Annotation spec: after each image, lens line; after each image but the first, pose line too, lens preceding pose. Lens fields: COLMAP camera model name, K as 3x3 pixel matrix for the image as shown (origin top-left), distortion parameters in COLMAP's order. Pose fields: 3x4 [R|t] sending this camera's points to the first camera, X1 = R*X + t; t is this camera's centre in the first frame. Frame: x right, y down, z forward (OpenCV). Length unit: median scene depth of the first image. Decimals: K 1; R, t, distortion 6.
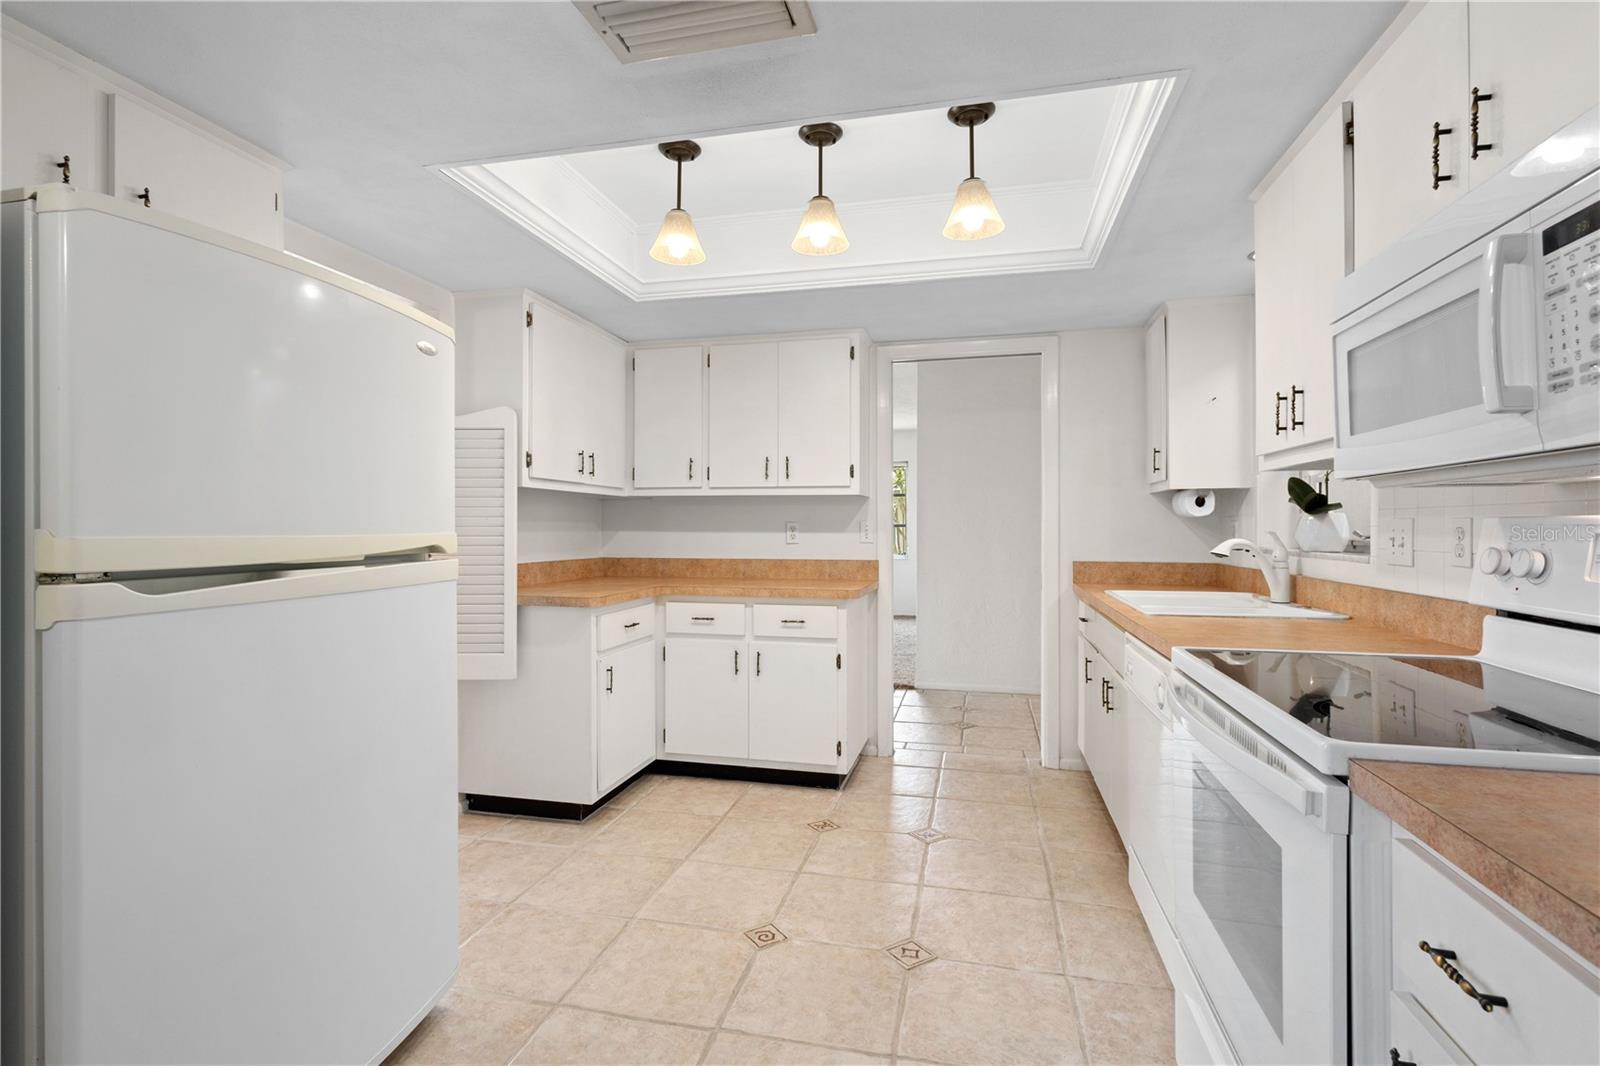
lens RADIAL K [[741.6, 0, 798.9], [0, 741.6, 526.3], [0, 0, 1]] dist [0.002752, 0.000163]
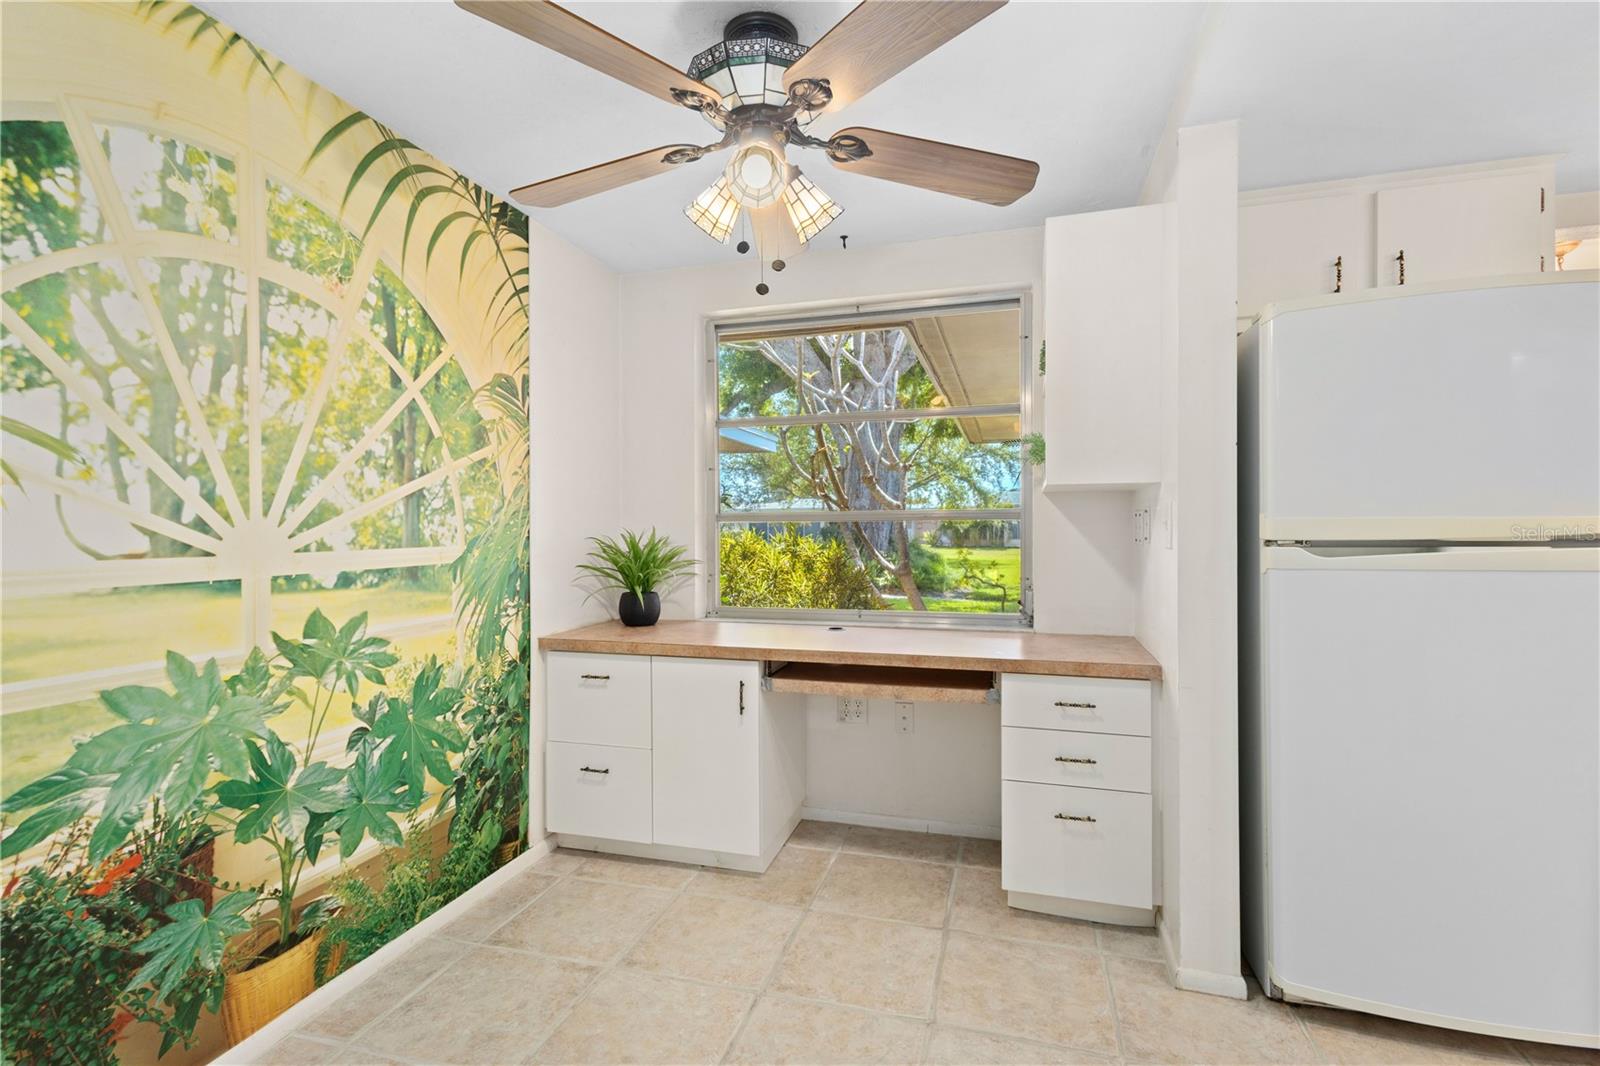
lens RADIAL K [[738.7, 0, 806.2], [0, 738.7, 531.7], [0, 0, 1]] dist [0.011751, -0.001287]
pose [[-0.041849, 0.008810, -0.999085, 0.398206], [0.008157, 0.999931, 0.008476, 0.012622], [0.999091, -0.007795, -0.041918, 0.015244]]
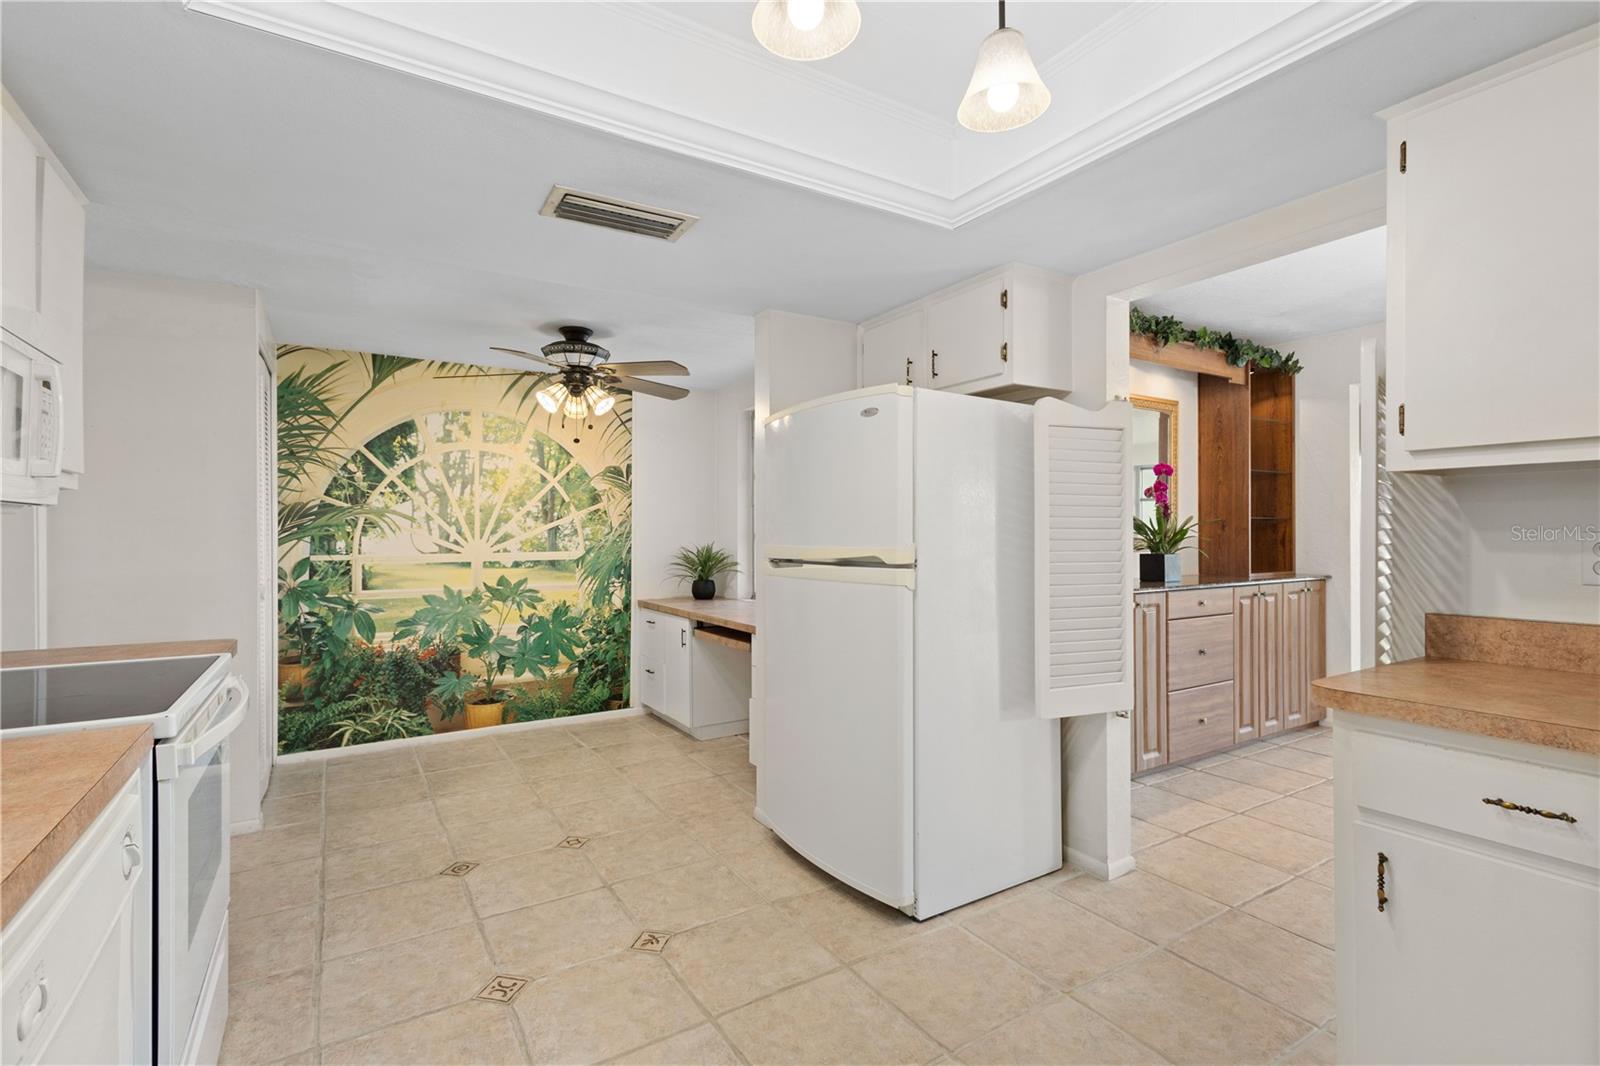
lens RADIAL K [[738.7, 0, 806.2], [0, 738.7, 531.7], [0, 0, 1]] dist [0.011751, -0.001287]
pose [[-0.693045, 0.001885, -0.720892, 0.528796], [0.005277, 0.999983, -0.002459, -0.015578], [0.720875, -0.005509, -0.693043, 1.737259]]
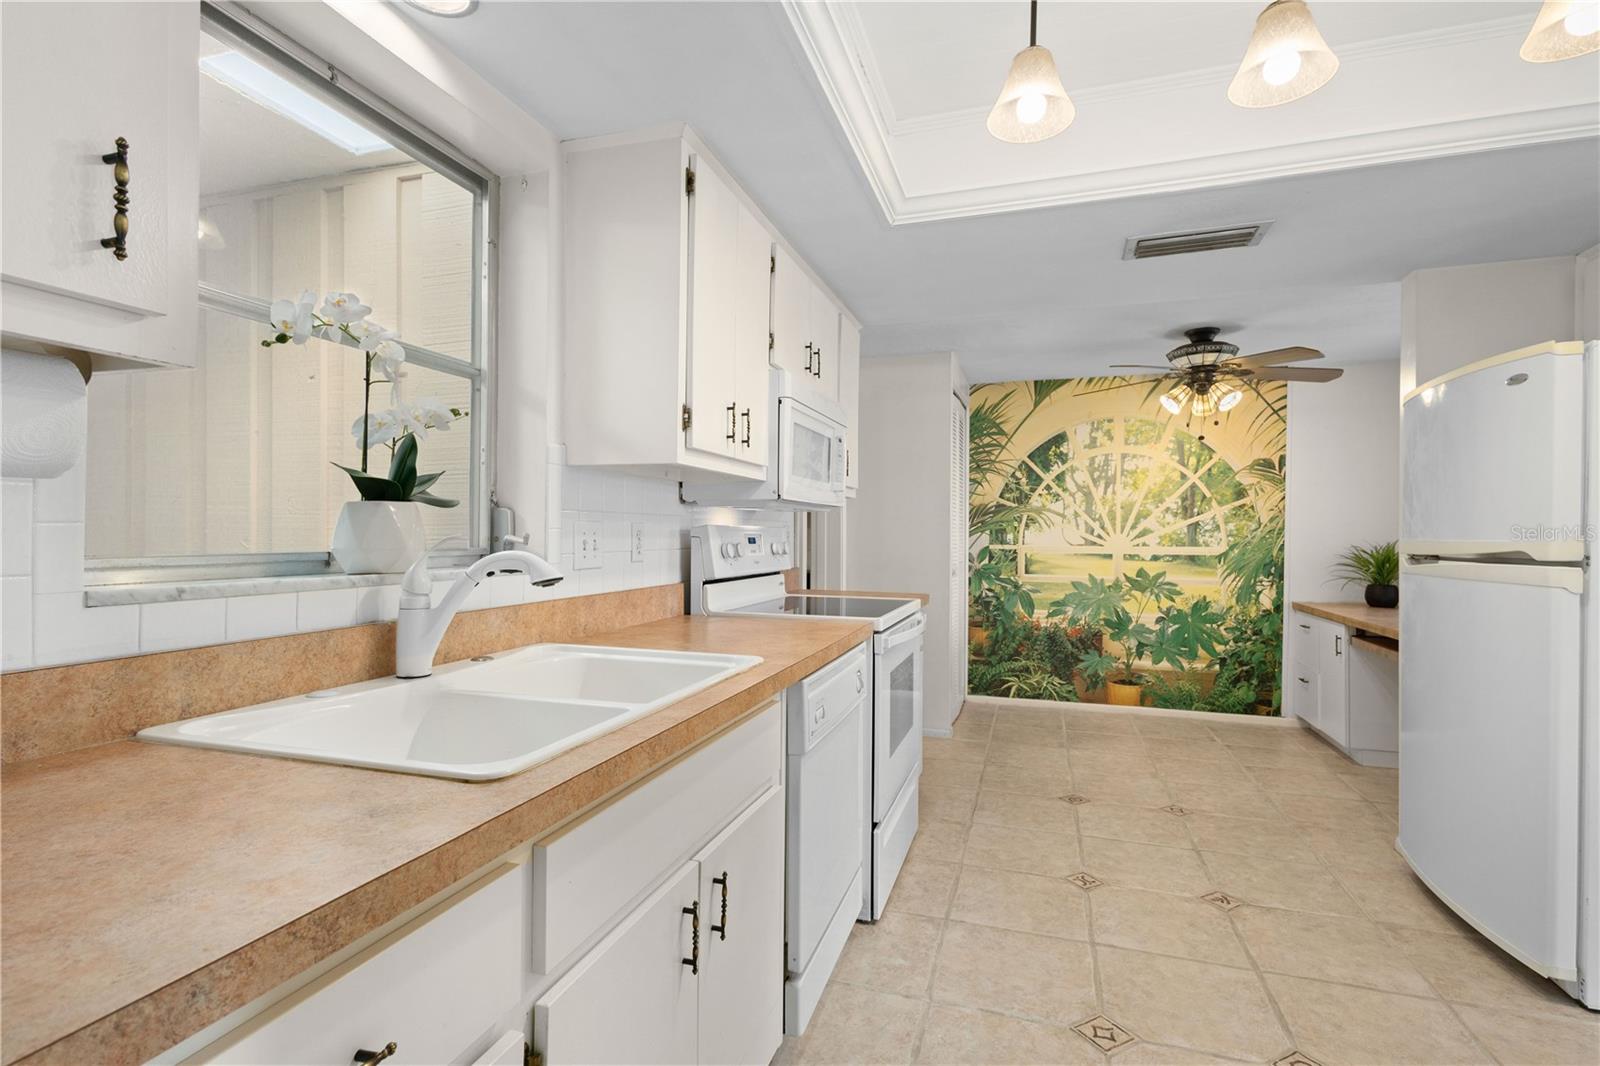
lens RADIAL K [[767.2, 0, 795.7], [0, 767.2, 533.7], [0, 0, 1]] dist [0.012314, -0.000328]
pose [[-0.997441, -0.005644, 0.071277, 0.492129], [-0.005684, 0.999984, -0.000347, 0.004507], [-0.071274, -0.000751, -0.997456, 2.123893]]
